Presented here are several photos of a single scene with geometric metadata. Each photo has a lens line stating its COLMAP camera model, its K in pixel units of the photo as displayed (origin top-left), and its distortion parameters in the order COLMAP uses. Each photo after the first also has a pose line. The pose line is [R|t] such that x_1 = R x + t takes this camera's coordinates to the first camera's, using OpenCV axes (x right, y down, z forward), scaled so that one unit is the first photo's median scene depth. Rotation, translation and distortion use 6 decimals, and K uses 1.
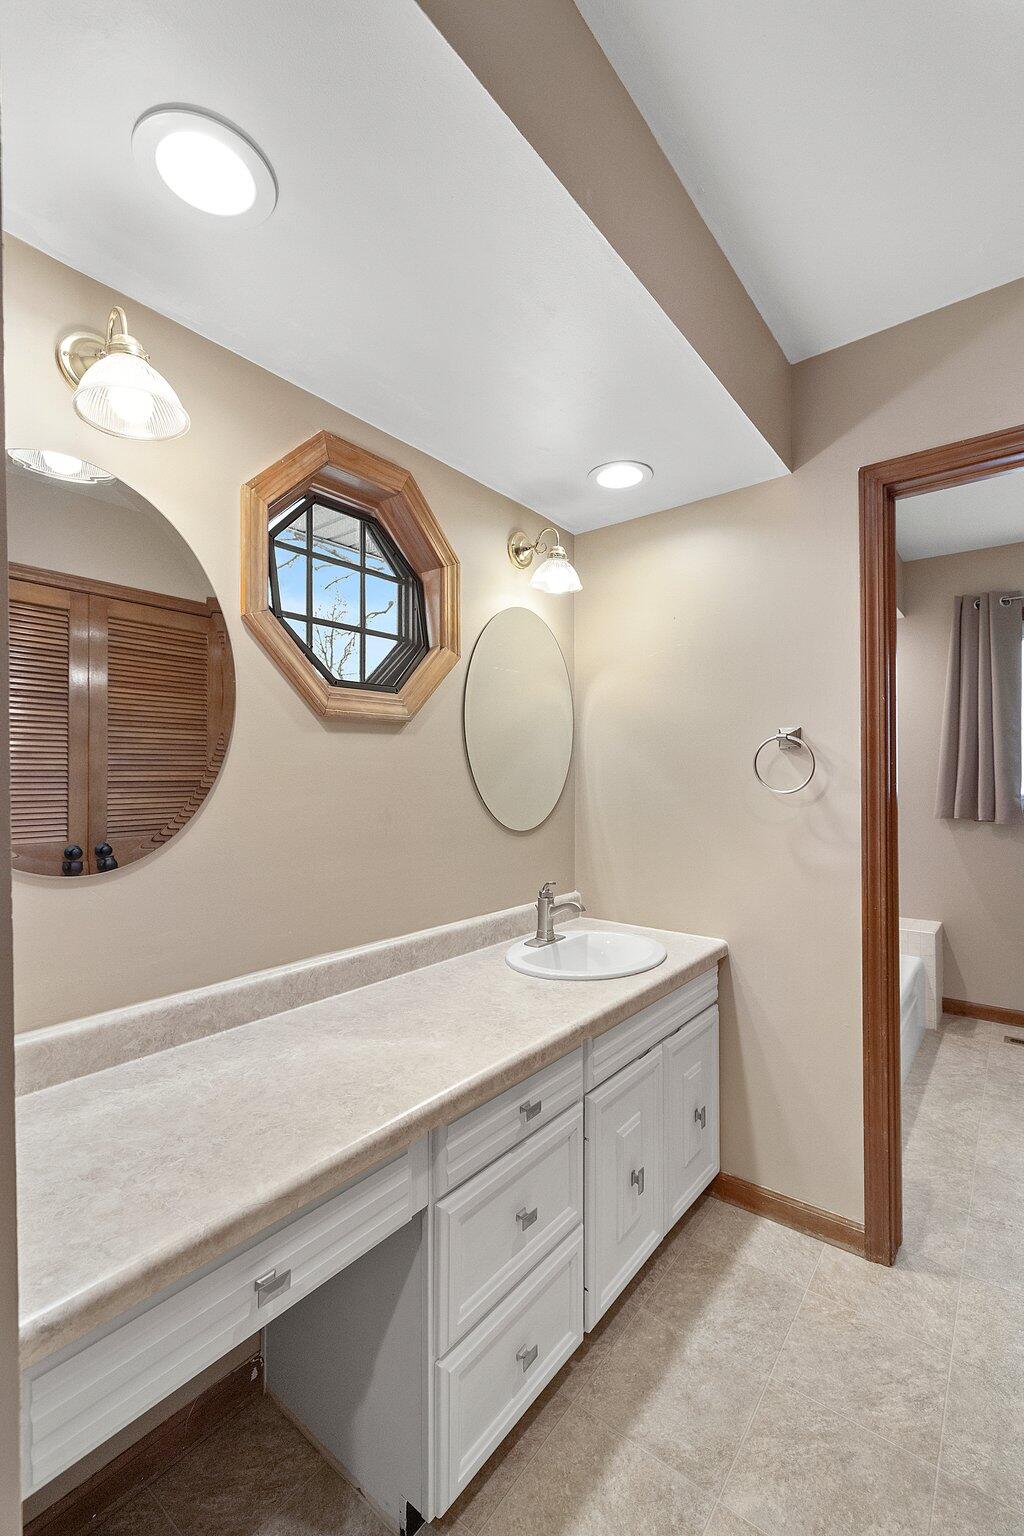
lens RADIAL K [[658.9, 0, 518.5], [0, 658.9, 775.4], [0, 0, 1]] dist [0.003458, -0.000447]
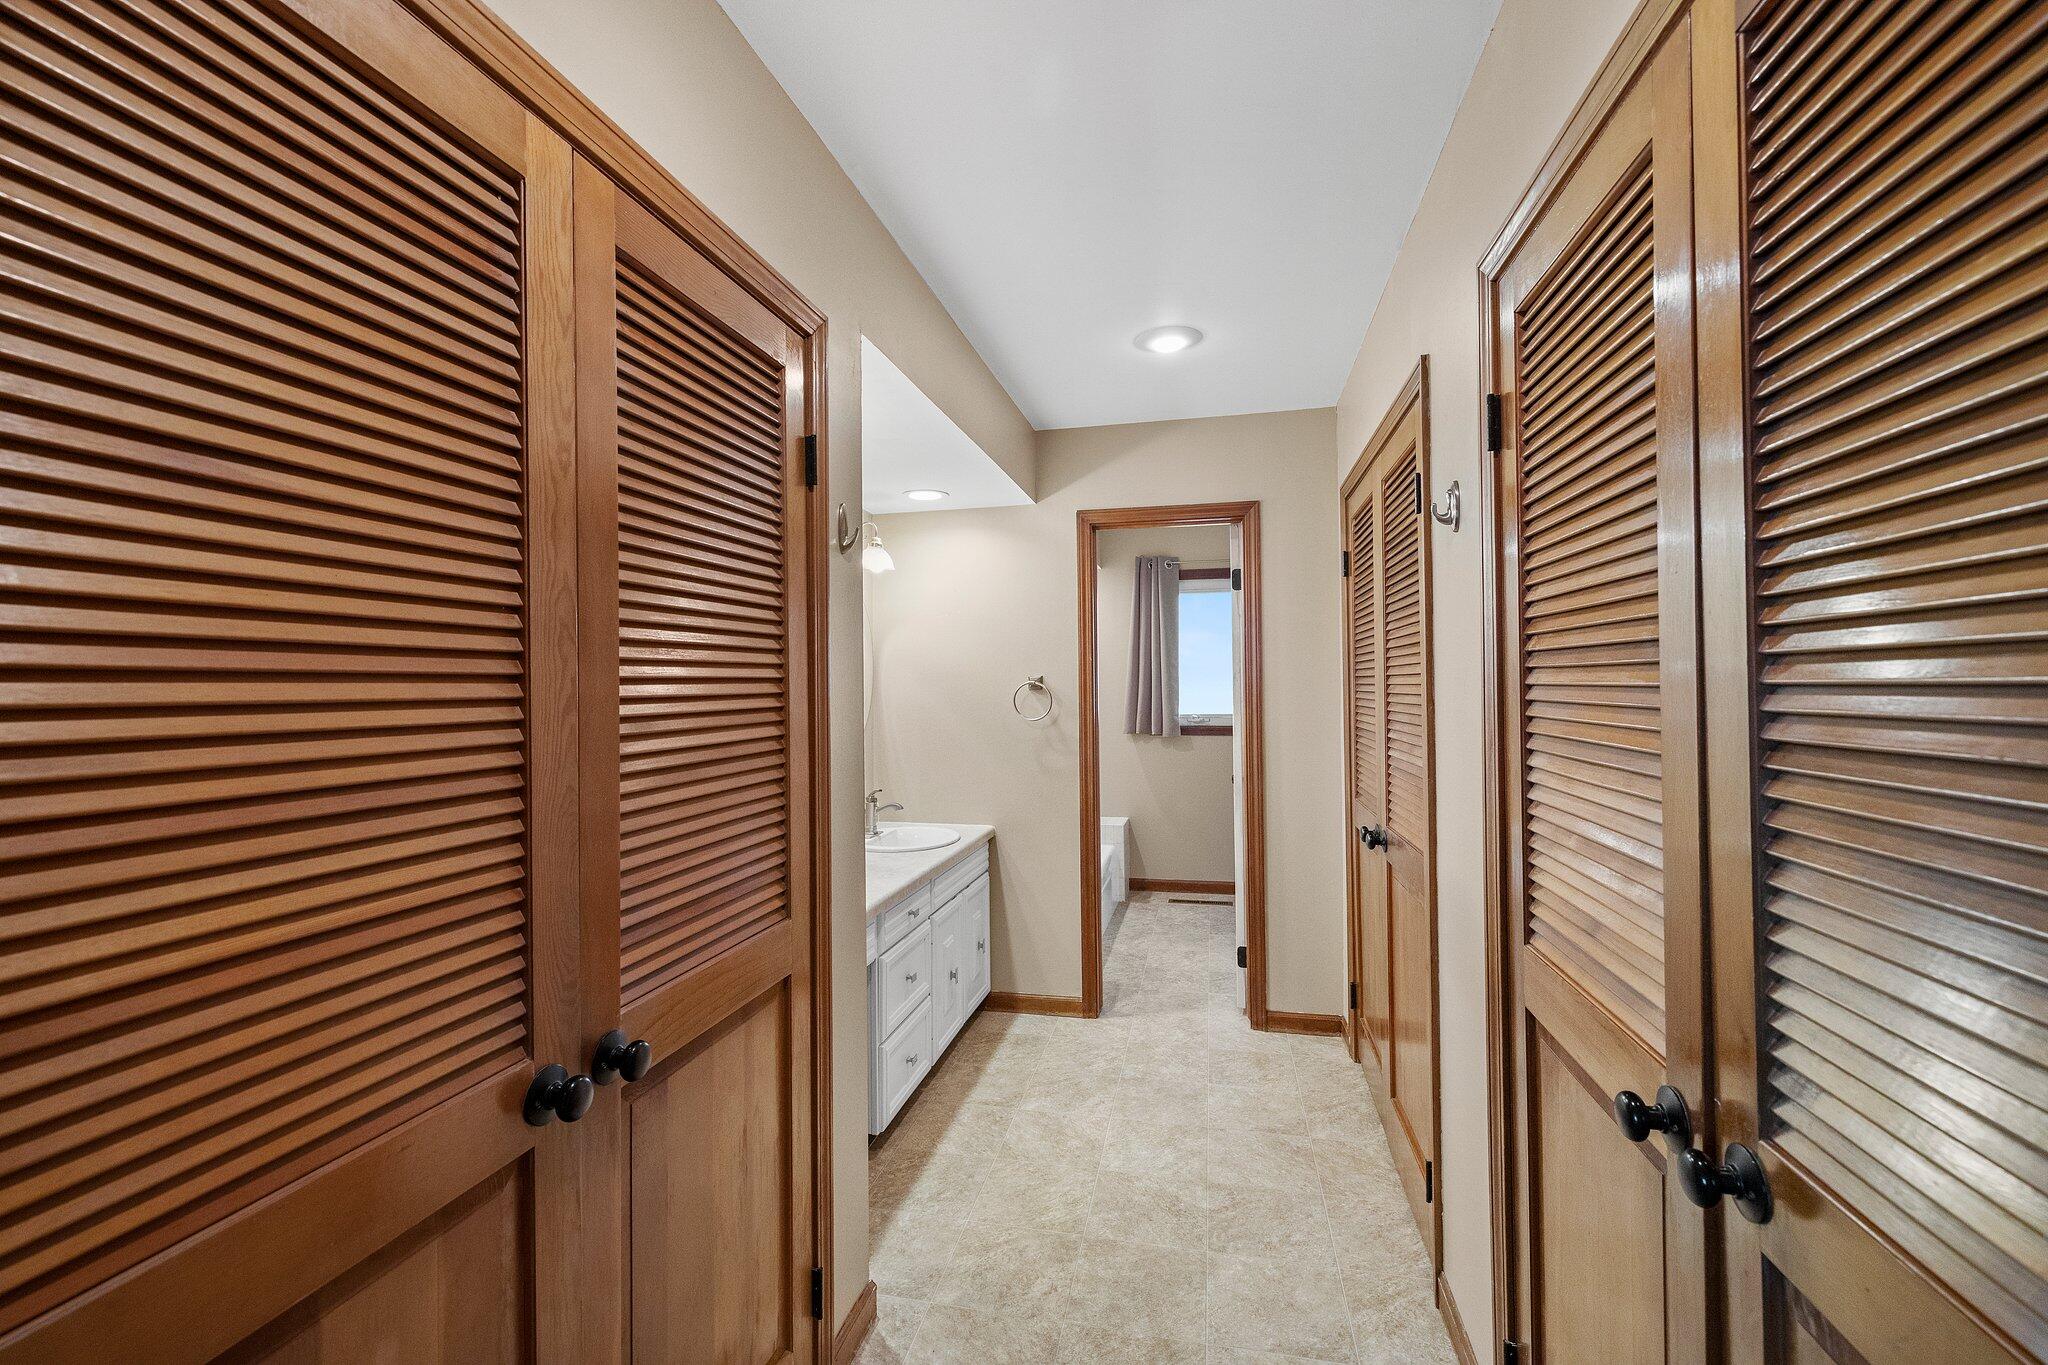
lens RADIAL K [[878.5, 0, 1020.0], [0, 878.5, 680.0], [0, 0, 1]] dist [0.003458, -0.000447]
pose [[0.905350, -0.002454, 0.424658, -0.453872], [0.005200, 0.999972, -0.005309, -0.052188], [-0.424634, 0.007015, 0.905338, -0.763293]]
